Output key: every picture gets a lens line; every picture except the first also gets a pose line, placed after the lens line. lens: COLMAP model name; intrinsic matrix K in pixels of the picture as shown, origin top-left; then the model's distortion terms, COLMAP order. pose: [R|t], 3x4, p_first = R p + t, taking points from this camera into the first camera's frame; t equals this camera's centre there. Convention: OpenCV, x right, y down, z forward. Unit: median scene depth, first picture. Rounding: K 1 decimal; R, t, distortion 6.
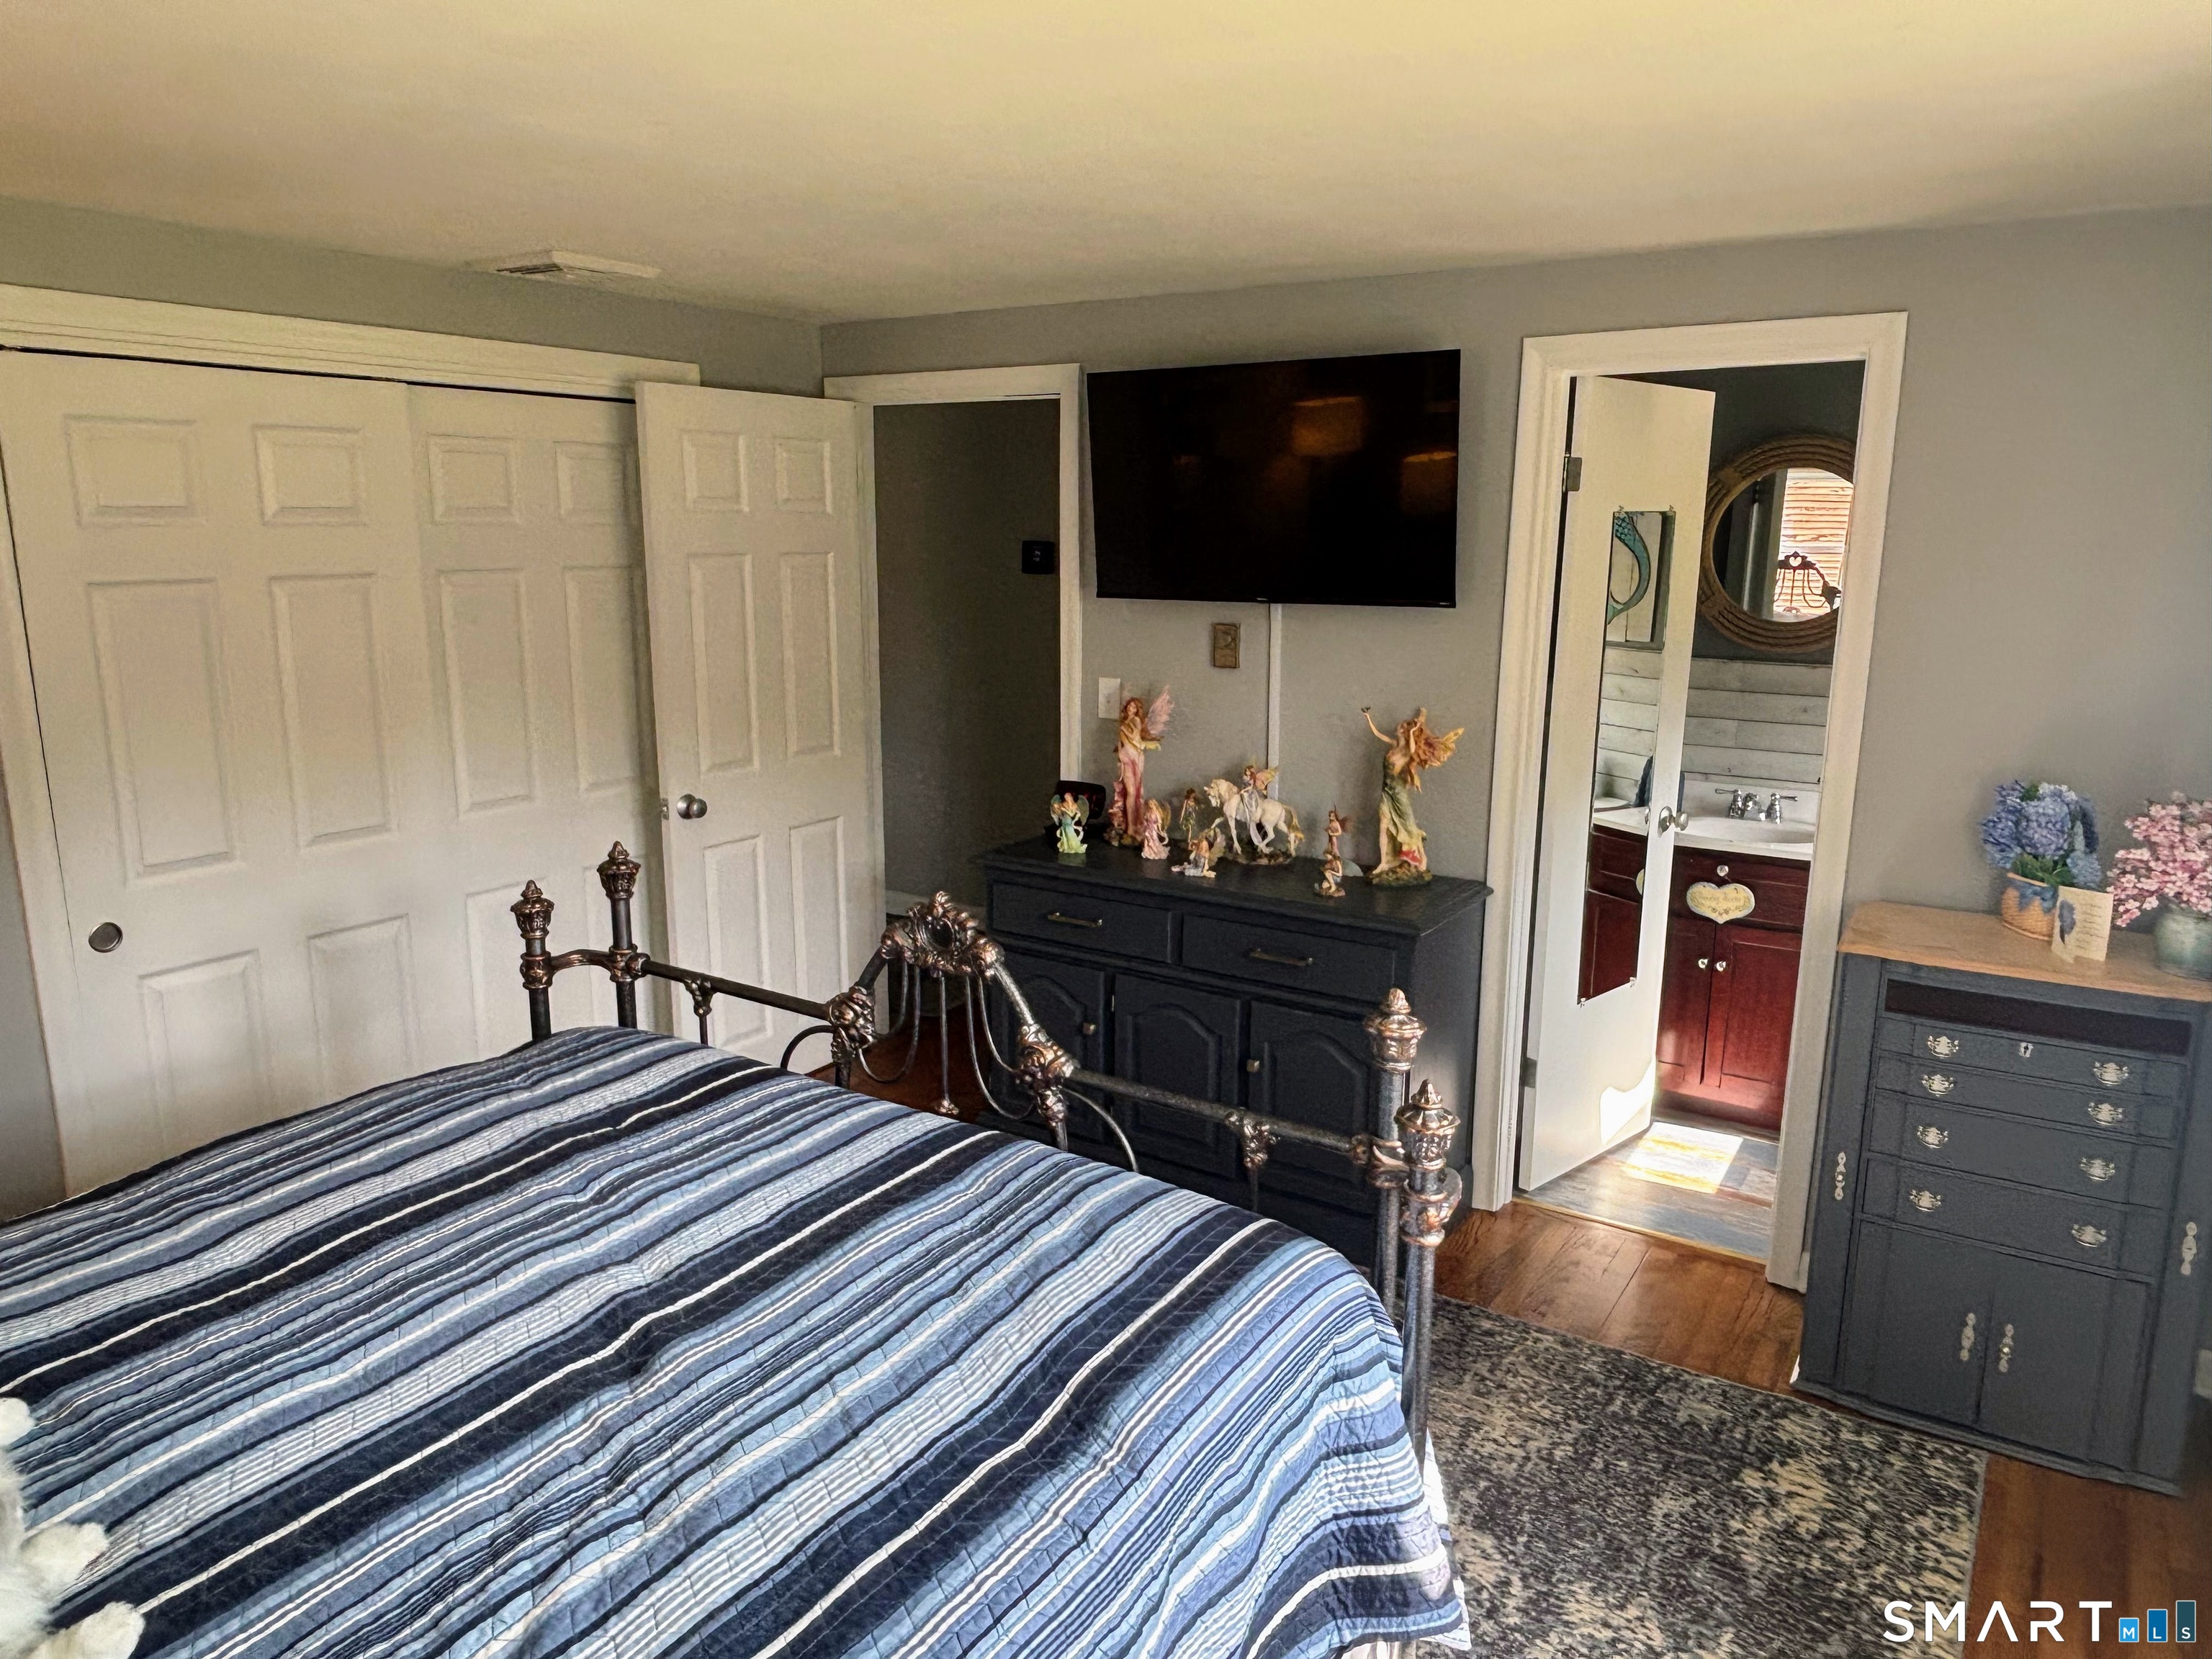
lens RADIAL K [[1528.9, 0, 1106.0], [0, 1528.9, 829.5], [0, 0, 1]] dist [0.021166, -0.001584]
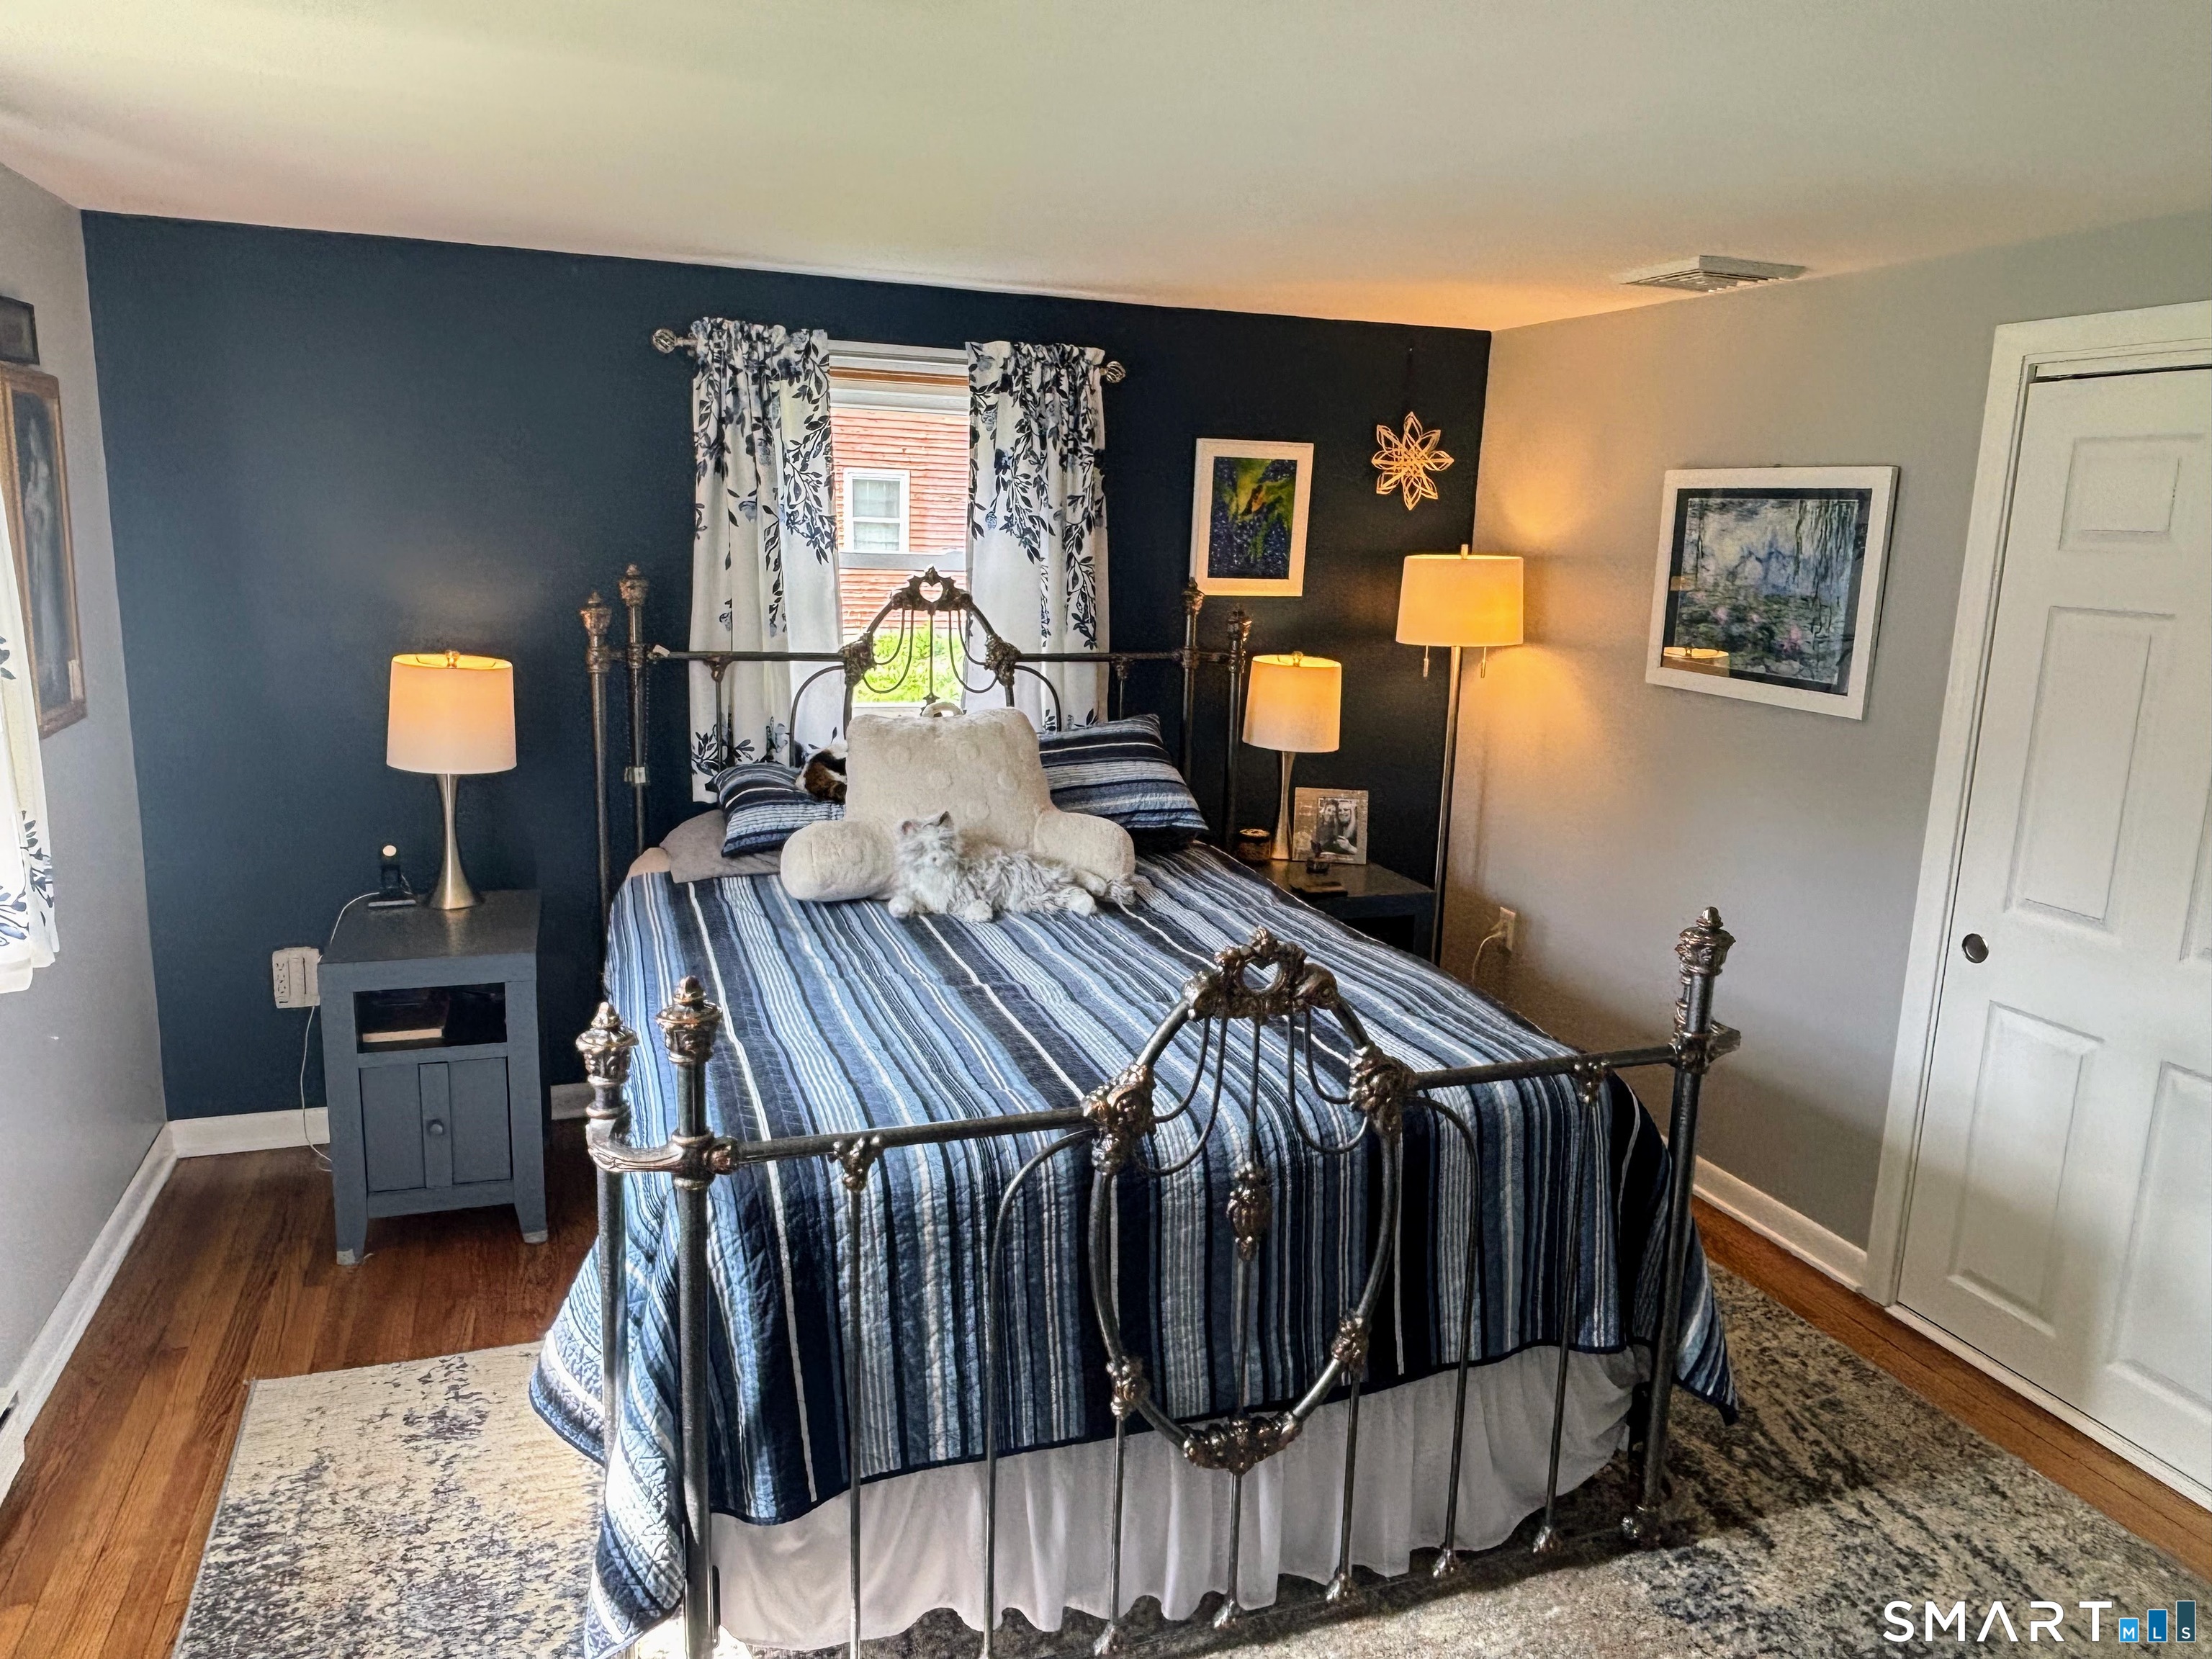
lens RADIAL K [[1528.9, 0, 1106.0], [0, 1528.9, 829.5], [0, 0, 1]] dist [0.021166, -0.001584]
pose [[-0.606591, 0.143405, -0.781973, 0.500348], [-0.197380, 0.925636, 0.322862, -0.223154], [0.770122, 0.350191, -0.533177, 1.089733]]
